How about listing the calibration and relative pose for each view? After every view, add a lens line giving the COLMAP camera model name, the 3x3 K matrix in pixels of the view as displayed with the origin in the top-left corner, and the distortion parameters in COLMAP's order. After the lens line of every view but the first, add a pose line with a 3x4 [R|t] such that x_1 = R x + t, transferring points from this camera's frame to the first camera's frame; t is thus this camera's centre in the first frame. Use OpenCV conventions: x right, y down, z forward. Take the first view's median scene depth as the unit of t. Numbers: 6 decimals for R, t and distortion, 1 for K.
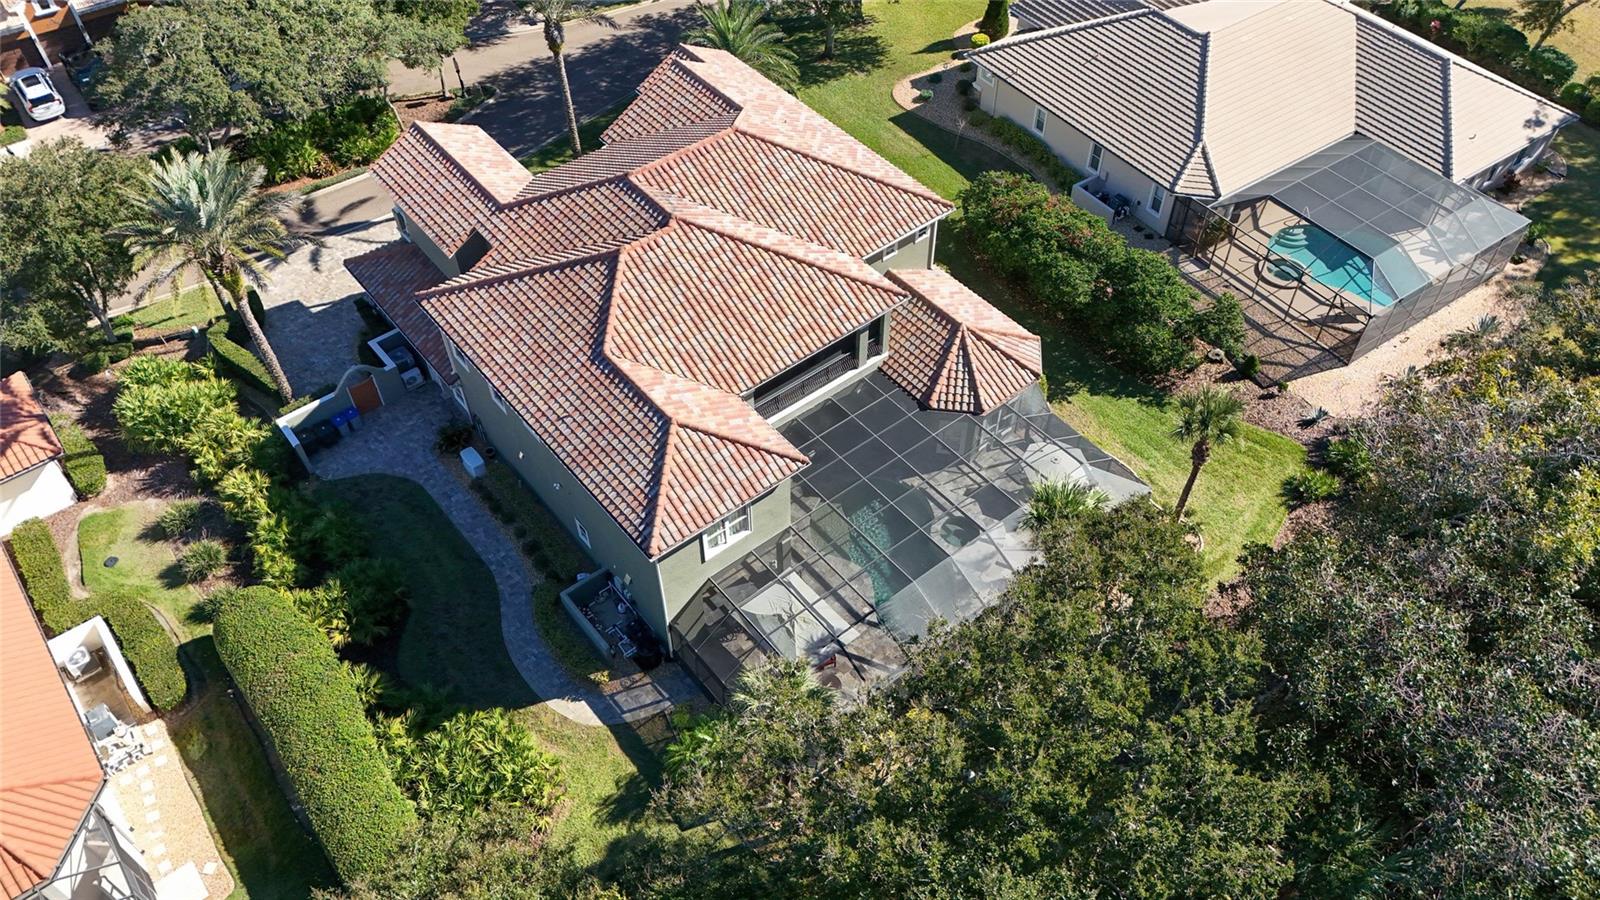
lens RADIAL K [[1097.7, 0, 772.4], [0, 1097.7, 450.2], [0, 0, 1]] dist [0.062476, -0.001496]
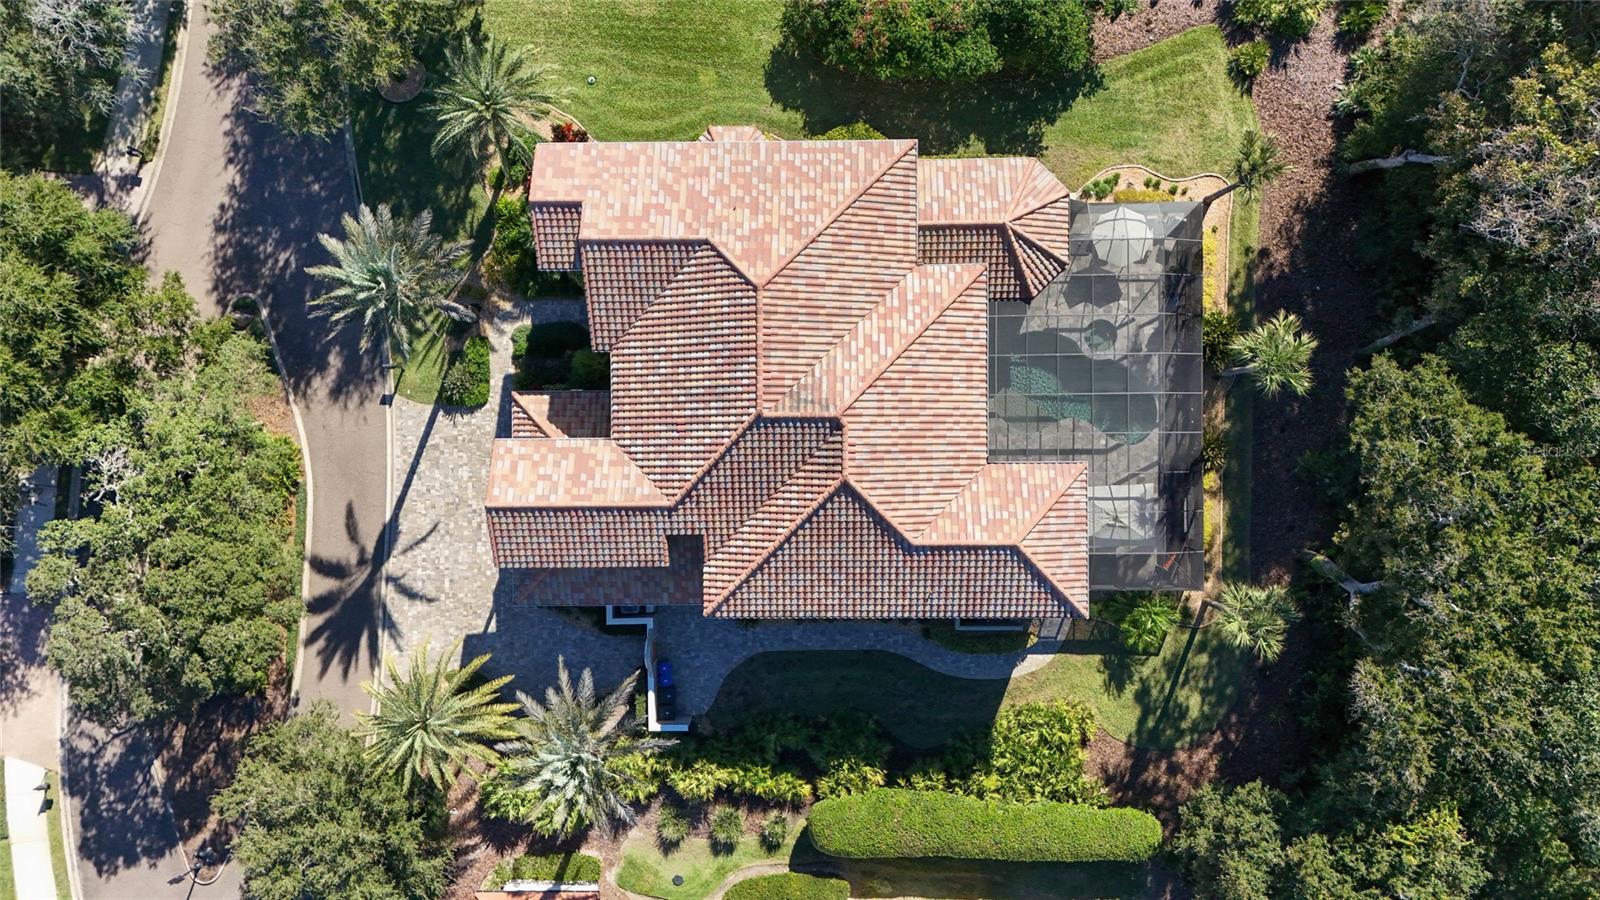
lens RADIAL K [[1088.2, 0, 800.0], [0, 1088.2, 450.0], [0, 0, 1]] dist [0.078136, -0.081494]
pose [[0.614455, -0.788884, -0.010387, -0.118707], [0.629194, 0.482047, 0.609709, -0.800956], [-0.475983, -0.381174, 0.792557, 0.154529]]
